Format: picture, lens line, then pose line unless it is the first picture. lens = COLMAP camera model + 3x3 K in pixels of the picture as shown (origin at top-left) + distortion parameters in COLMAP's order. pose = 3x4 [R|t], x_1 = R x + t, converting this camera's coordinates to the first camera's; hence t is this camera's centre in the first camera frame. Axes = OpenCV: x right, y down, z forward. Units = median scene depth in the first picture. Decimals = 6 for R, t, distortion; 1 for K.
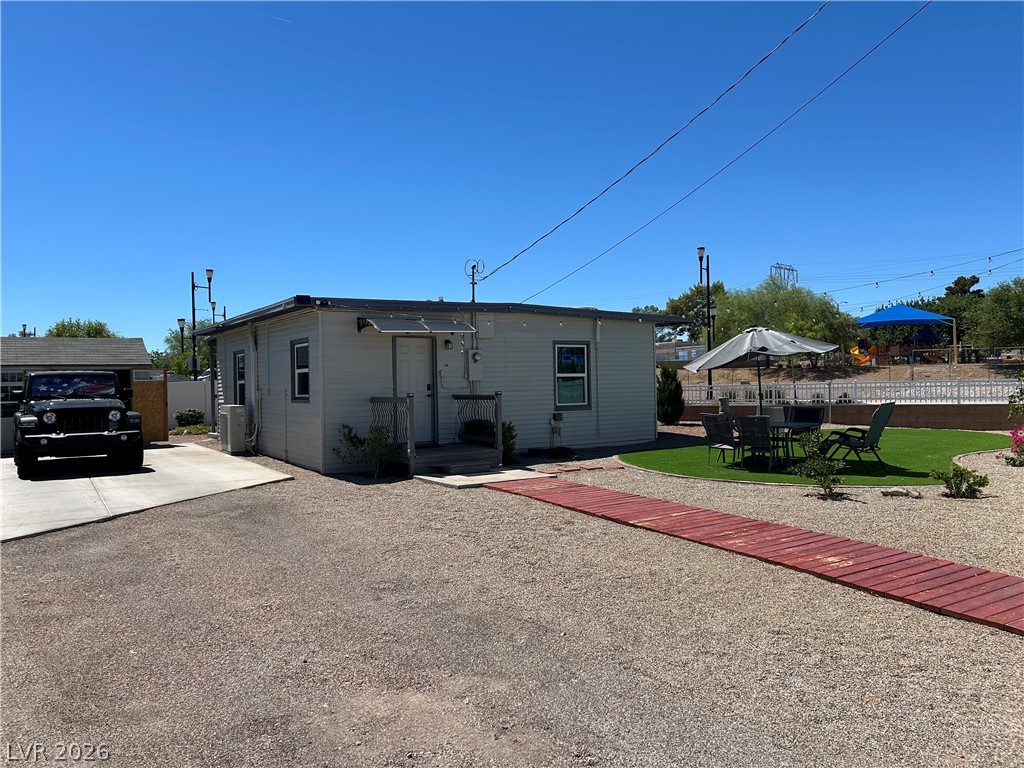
lens RADIAL K [[769.4, 0, 512.4], [0, 769.4, 392.1], [0, 0, 1]] dist [0.098020, -0.114124]
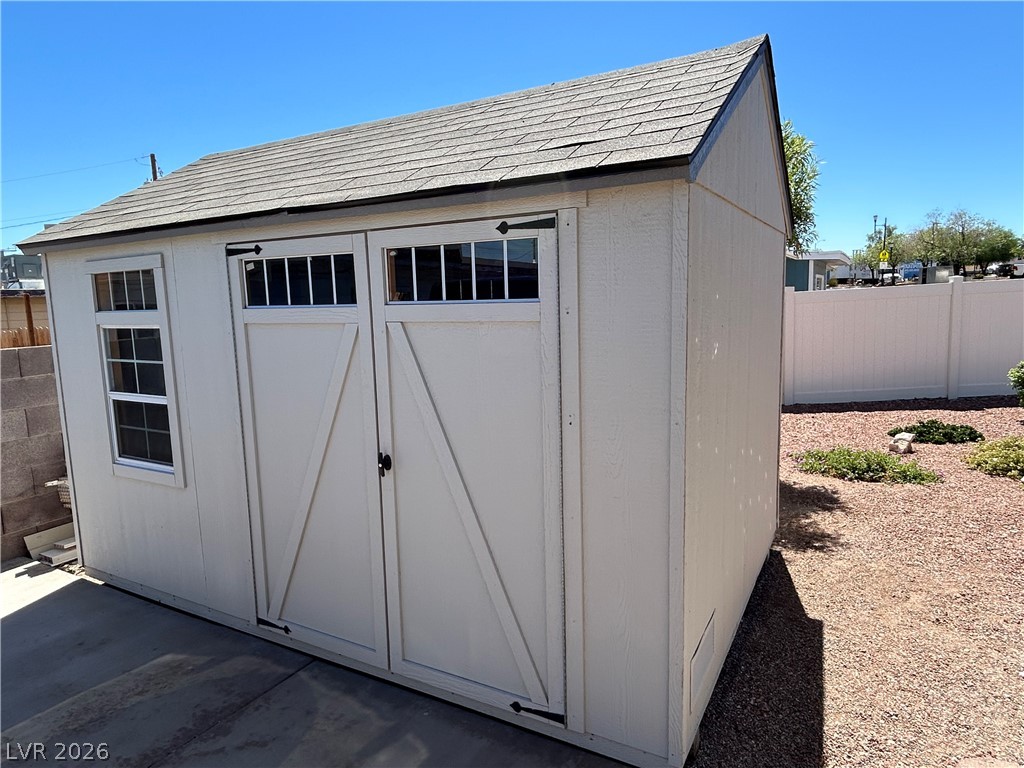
lens RADIAL K [[647.9, 0, 504.8], [0, 647.9, 385.4], [0, 0, 1]] dist [-0.003365, -0.000665]
pose [[0.451151, 0.131580, -0.882694, -0.591393], [0.008985, 0.988352, 0.151922, -0.025078], [0.892402, -0.076471, 0.444714, 1.368428]]
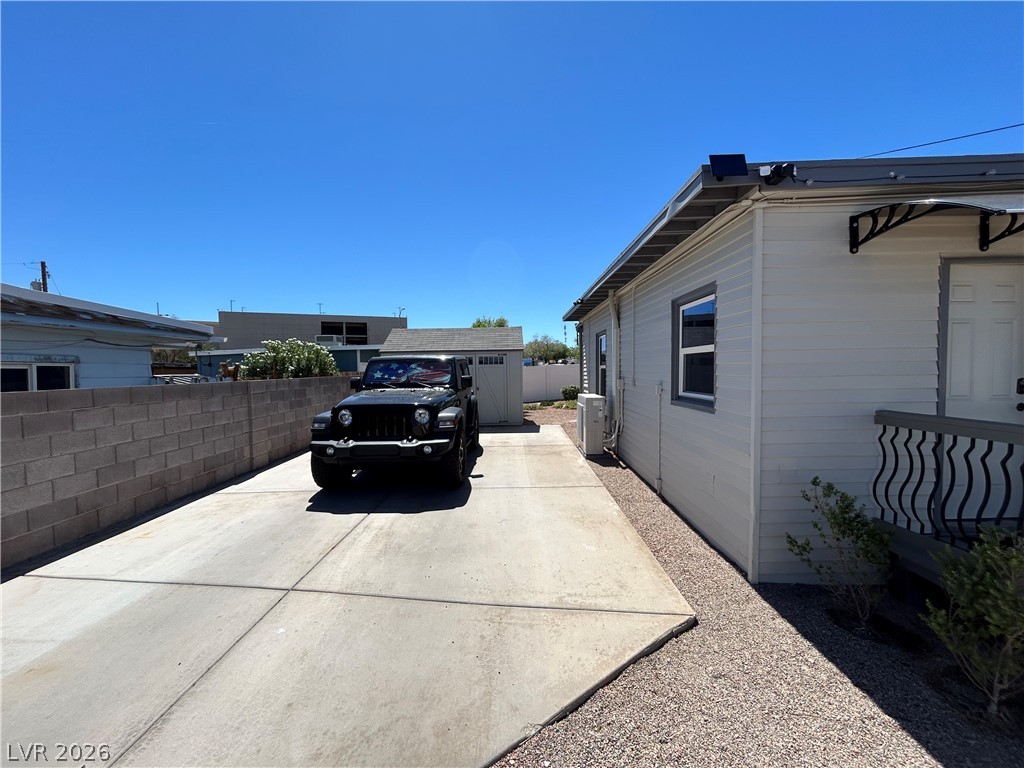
lens RADIAL K [[419.8, 0, 510.6], [0, 419.8, 381.8], [0, 0, 1]] dist [-0.002974, 0.000498]
pose [[0.834664, 0.026498, -0.550122, -0.212418], [-0.009802, 0.999398, 0.033267, -0.013484], [0.550673, -0.022374, 0.834421, 0.666503]]
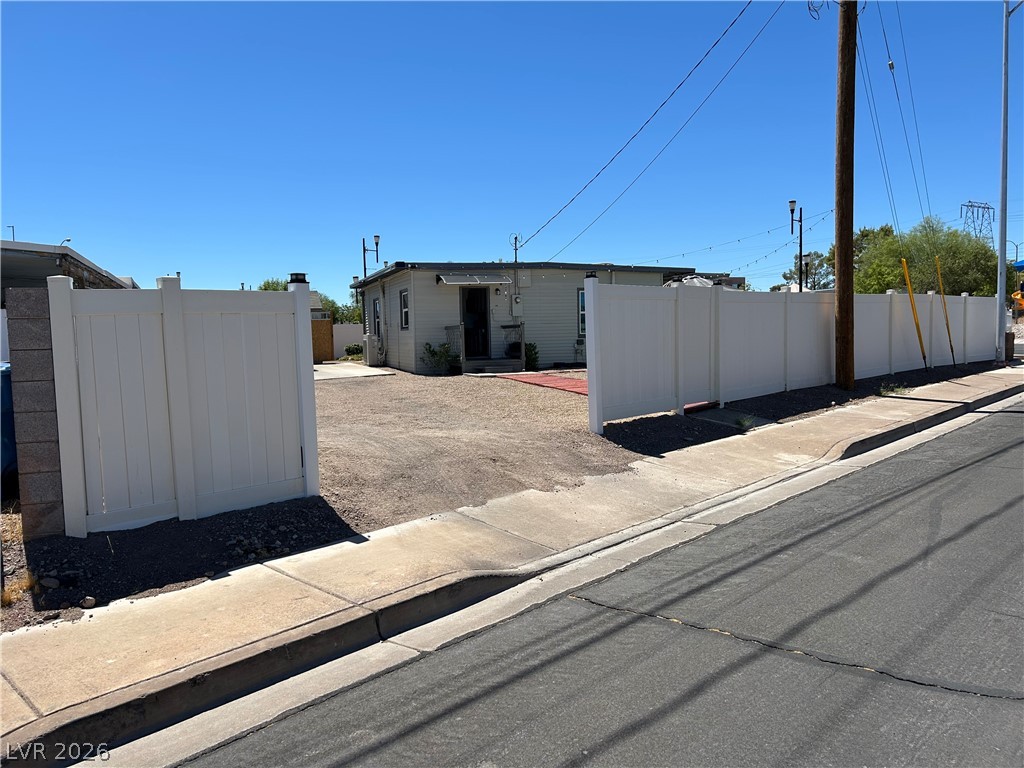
lens RADIAL K [[769.4, 0, 512.4], [0, 769.4, 392.1], [0, 0, 1]] dist [0.098020, -0.114124]
pose [[0.975234, 0.014365, -0.220707, 0.277355], [-0.000779, 0.998106, 0.061520, 0.040941], [0.221173, -0.059825, 0.973398, -0.463146]]
